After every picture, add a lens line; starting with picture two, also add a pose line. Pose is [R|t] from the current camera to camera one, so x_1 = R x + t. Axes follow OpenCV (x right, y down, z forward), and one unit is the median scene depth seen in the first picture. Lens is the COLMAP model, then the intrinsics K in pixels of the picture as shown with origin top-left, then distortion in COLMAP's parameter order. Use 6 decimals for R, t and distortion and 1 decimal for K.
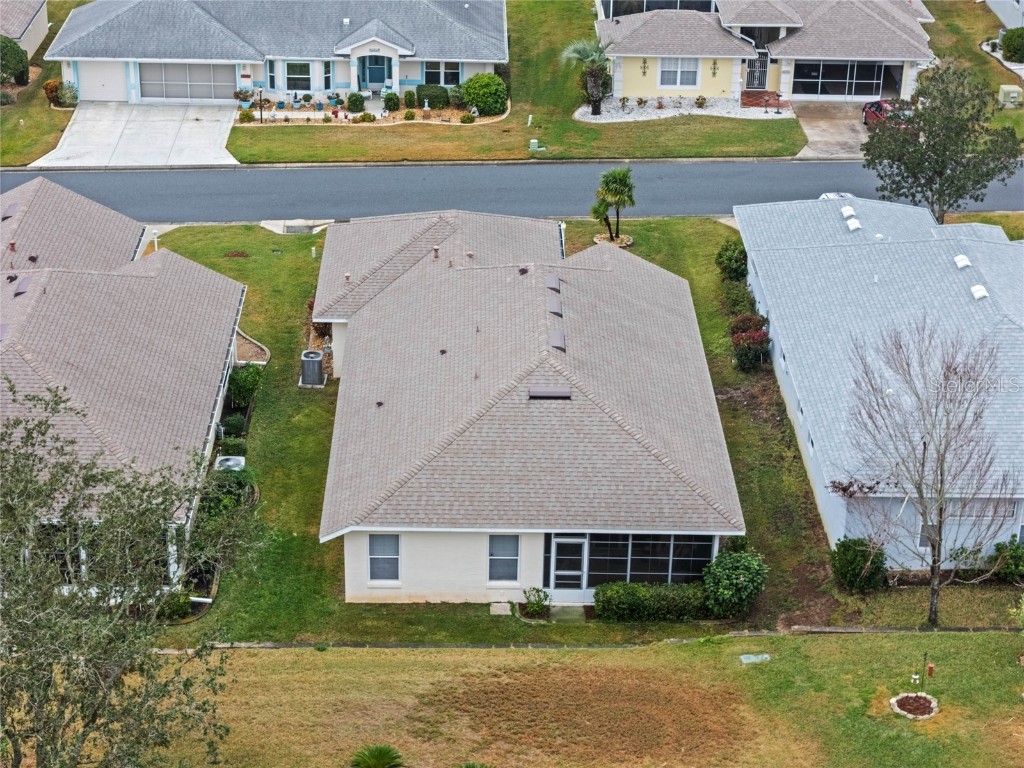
lens RADIAL K [[2050.6, 0, 512.0], [0, 2050.6, 384.0], [0, 0, 1]] dist [0.003493, 0.098959]
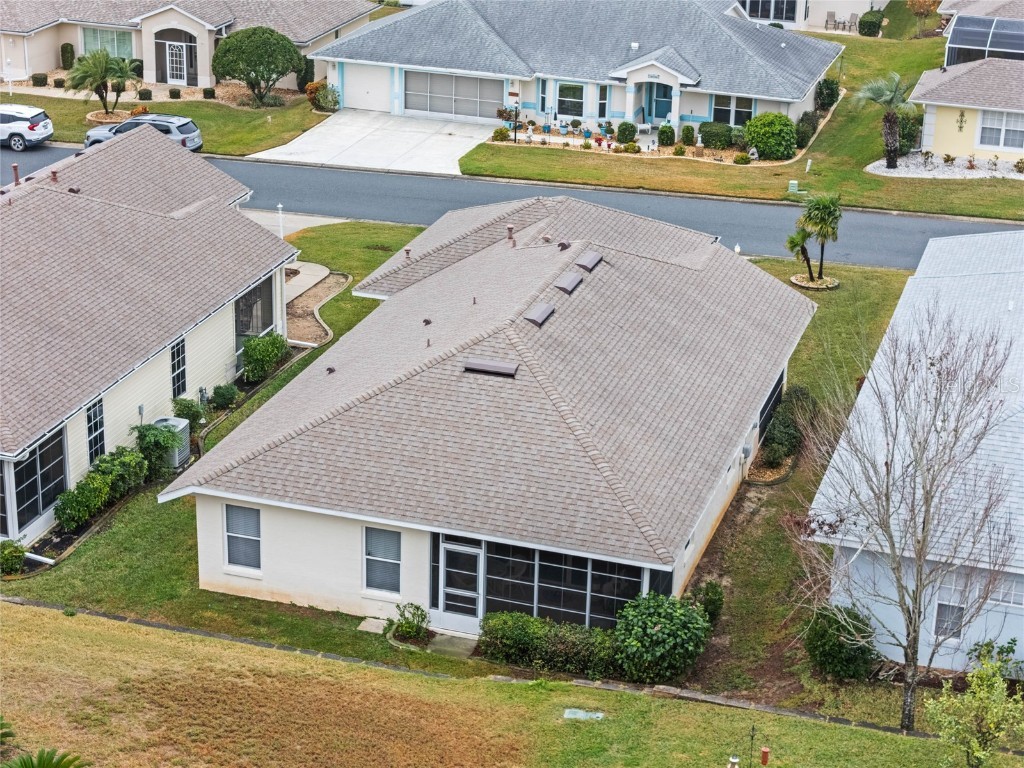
lens RADIAL K [[2050.6, 0, 512.0], [0, 2050.6, 384.0], [0, 0, 1]] dist [0.003493, 0.098959]
pose [[0.947000, 0.120648, -0.297718, 0.163050], [-0.146695, 0.986933, -0.066669, 0.038682], [0.285784, 0.106810, 0.952323, 0.159385]]
